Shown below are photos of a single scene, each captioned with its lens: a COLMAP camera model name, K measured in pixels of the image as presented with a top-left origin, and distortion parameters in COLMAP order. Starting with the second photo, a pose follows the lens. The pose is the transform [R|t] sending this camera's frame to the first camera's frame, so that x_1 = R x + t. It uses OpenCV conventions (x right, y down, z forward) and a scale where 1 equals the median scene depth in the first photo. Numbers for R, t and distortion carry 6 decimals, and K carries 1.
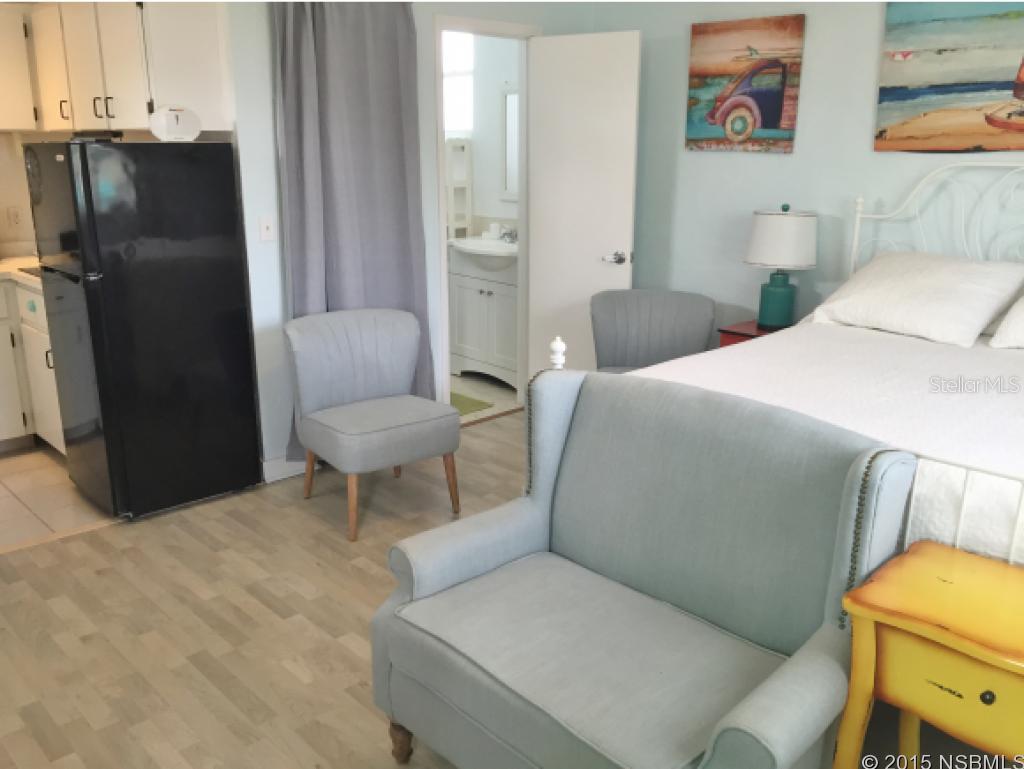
lens RADIAL K [[878.2, 0, 512.0], [0, 878.2, 384.5], [0, 0, 1]] dist [0.082287, -0.104941]
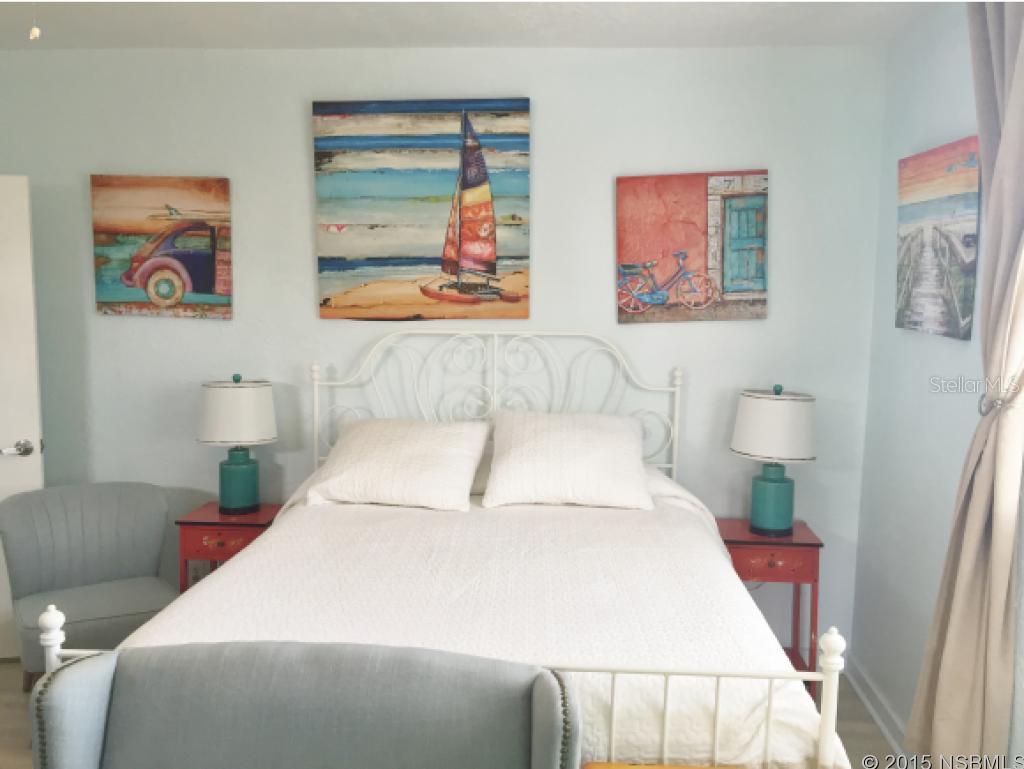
lens RADIAL K [[878.2, 0, 512.0], [0, 878.2, 384.5], [0, 0, 1]] dist [0.082287, -0.104941]
pose [[0.753605, -0.066070, 0.653999, -0.073709], [0.166687, 0.981623, -0.092907, -0.060681], [-0.635842, 0.179028, 0.750769, 0.135881]]
